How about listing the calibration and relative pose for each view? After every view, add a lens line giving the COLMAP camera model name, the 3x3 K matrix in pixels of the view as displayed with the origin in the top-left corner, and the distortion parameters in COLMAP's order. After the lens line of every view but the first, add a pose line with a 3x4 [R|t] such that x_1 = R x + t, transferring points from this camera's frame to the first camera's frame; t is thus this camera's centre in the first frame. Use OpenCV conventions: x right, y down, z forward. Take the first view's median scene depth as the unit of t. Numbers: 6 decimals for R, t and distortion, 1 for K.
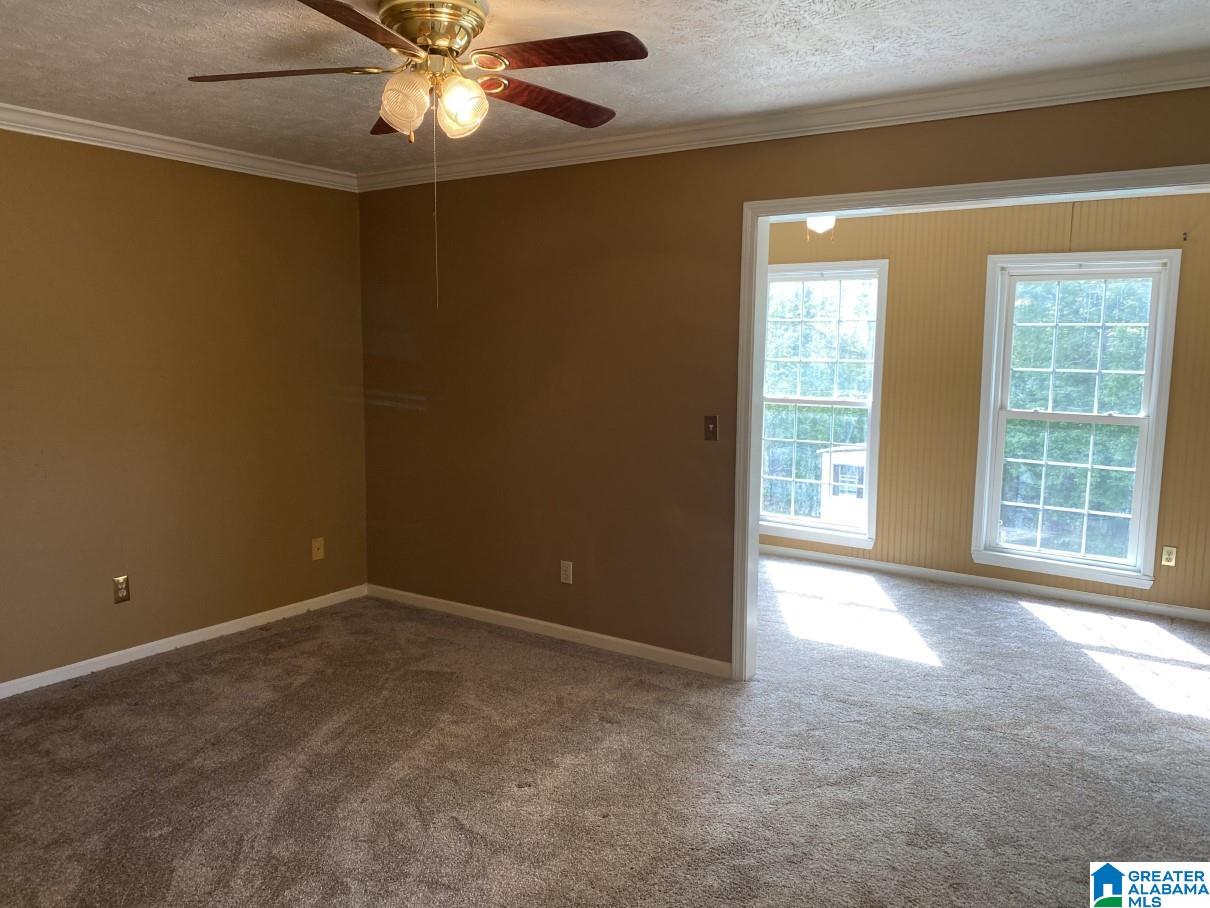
lens RADIAL K [[926.7, 0, 601.4], [0, 926.7, 452.5], [0, 0, 1]] dist [0.025747, -0.009423]
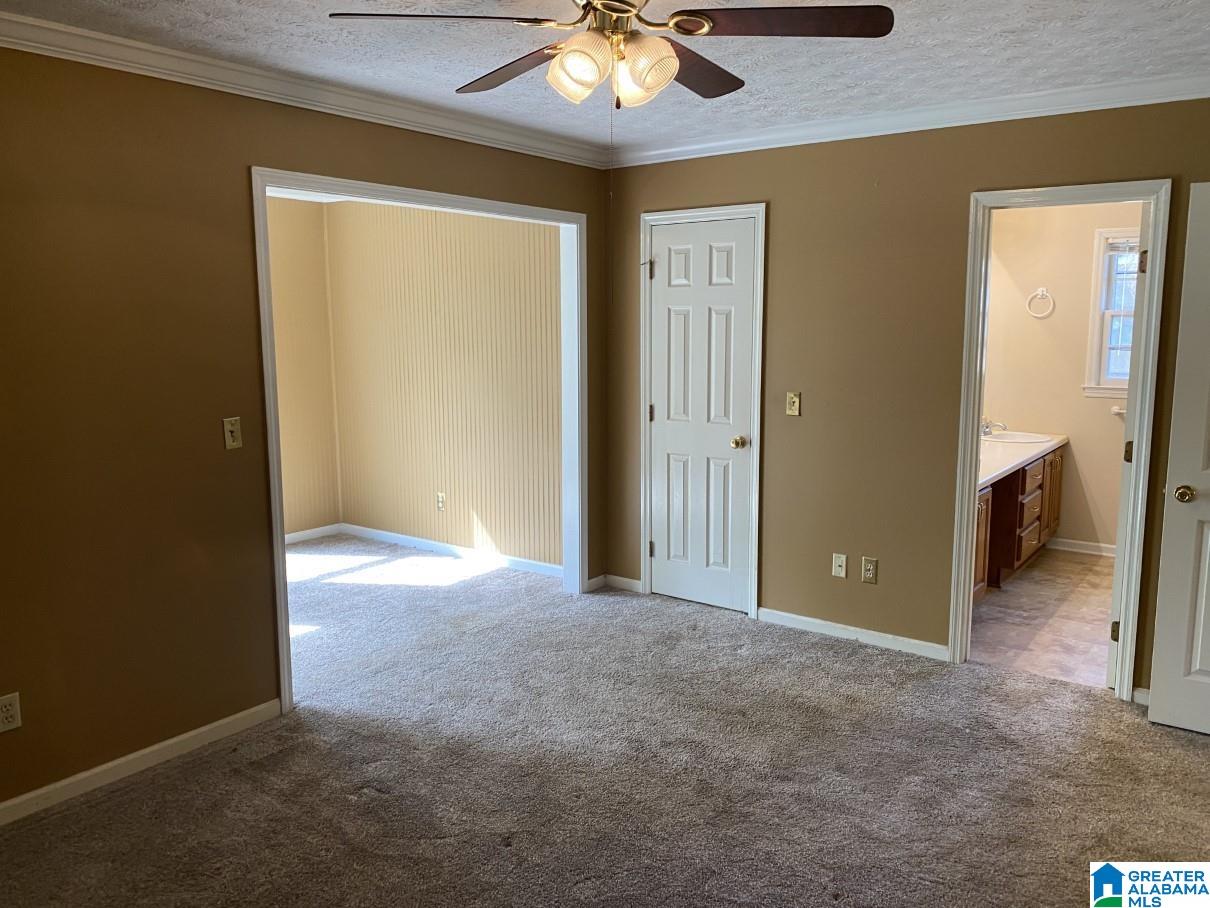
lens RADIAL K [[926.7, 0, 605.5], [0, 926.7, 455.1], [0, 0, 1]] dist [0.025747, -0.009423]
pose [[0.044032, -0.164664, 0.985366, -0.591571], [0.124283, 0.979564, 0.158141, -0.085807], [-0.991269, 0.115501, 0.063597, 0.539163]]
